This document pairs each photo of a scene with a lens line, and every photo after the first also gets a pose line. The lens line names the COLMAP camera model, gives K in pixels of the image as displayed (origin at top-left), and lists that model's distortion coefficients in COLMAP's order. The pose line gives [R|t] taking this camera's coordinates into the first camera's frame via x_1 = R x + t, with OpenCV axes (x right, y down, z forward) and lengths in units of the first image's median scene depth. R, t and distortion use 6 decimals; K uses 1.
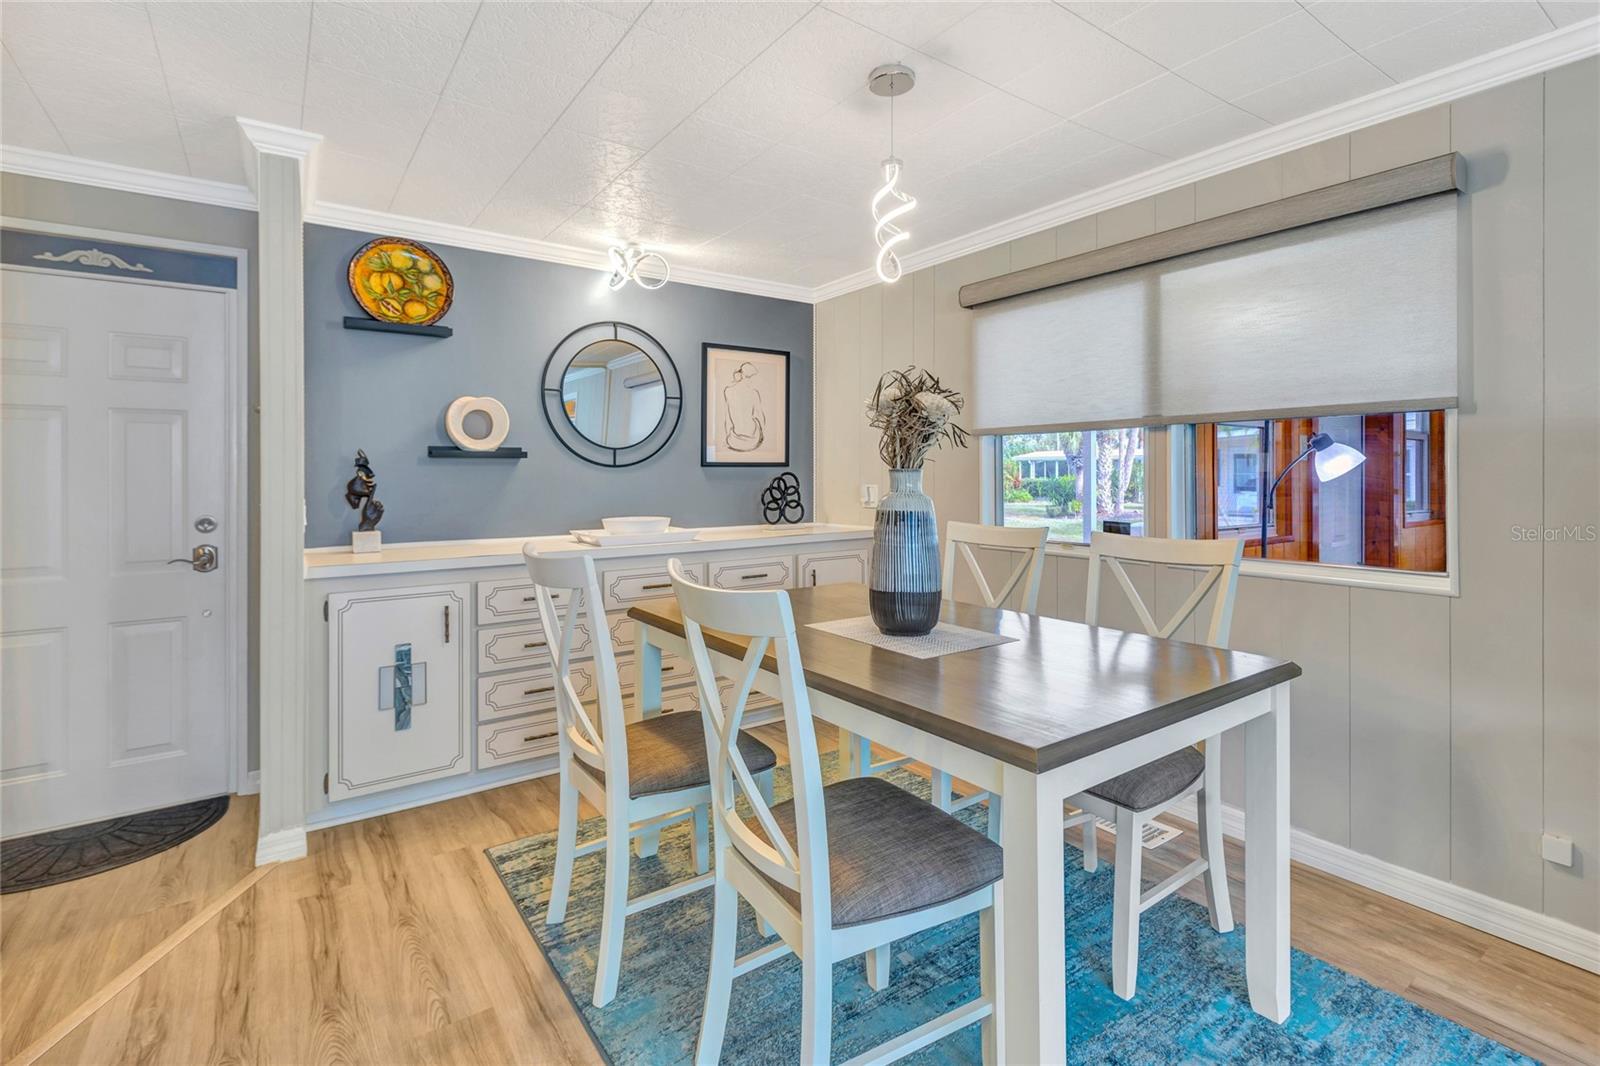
lens RADIAL K [[739.4, 0, 796.1], [0, 739.4, 472.4], [0, 0, 1]] dist [-0.001279, -0.000174]
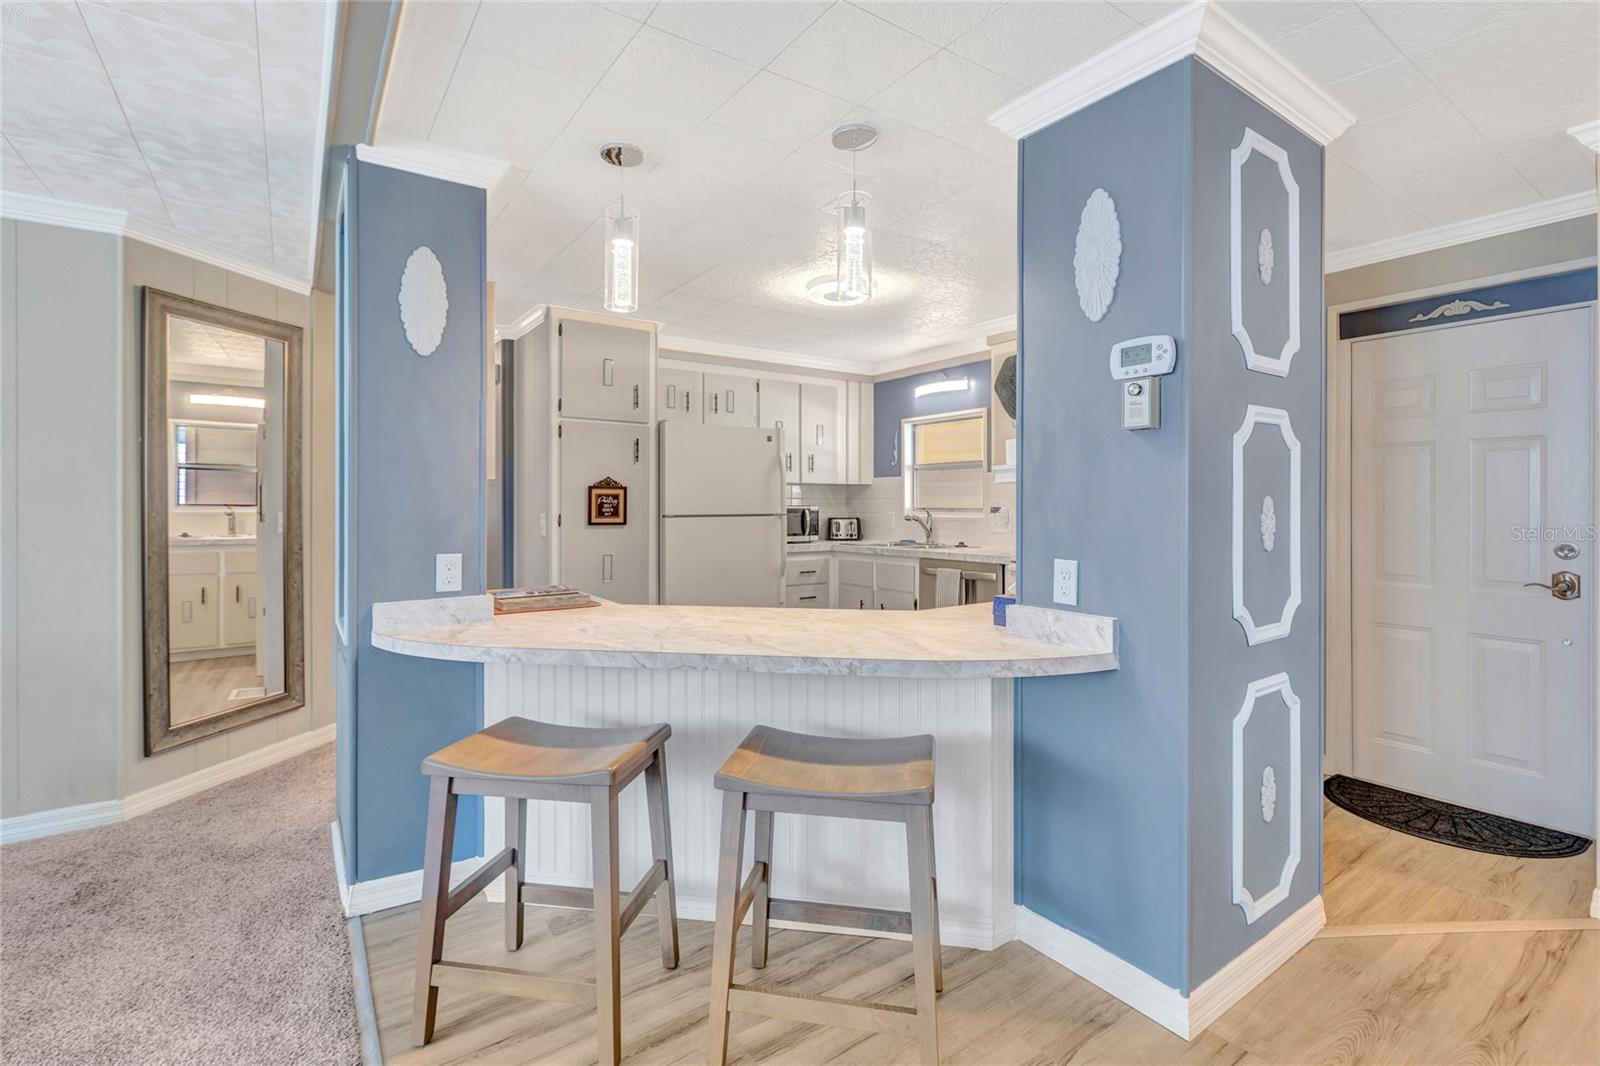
lens RADIAL K [[733.4, 0, 798.8], [0, 733.4, 509.0], [0, 0, 1]] dist [-0.000417, -0.000195]
pose [[-0.014570, 0.013440, -0.999804, 0.207325], [0.002497, 0.999907, 0.013405, 0.000145], [0.999891, -0.002301, -0.014602, 0.006496]]
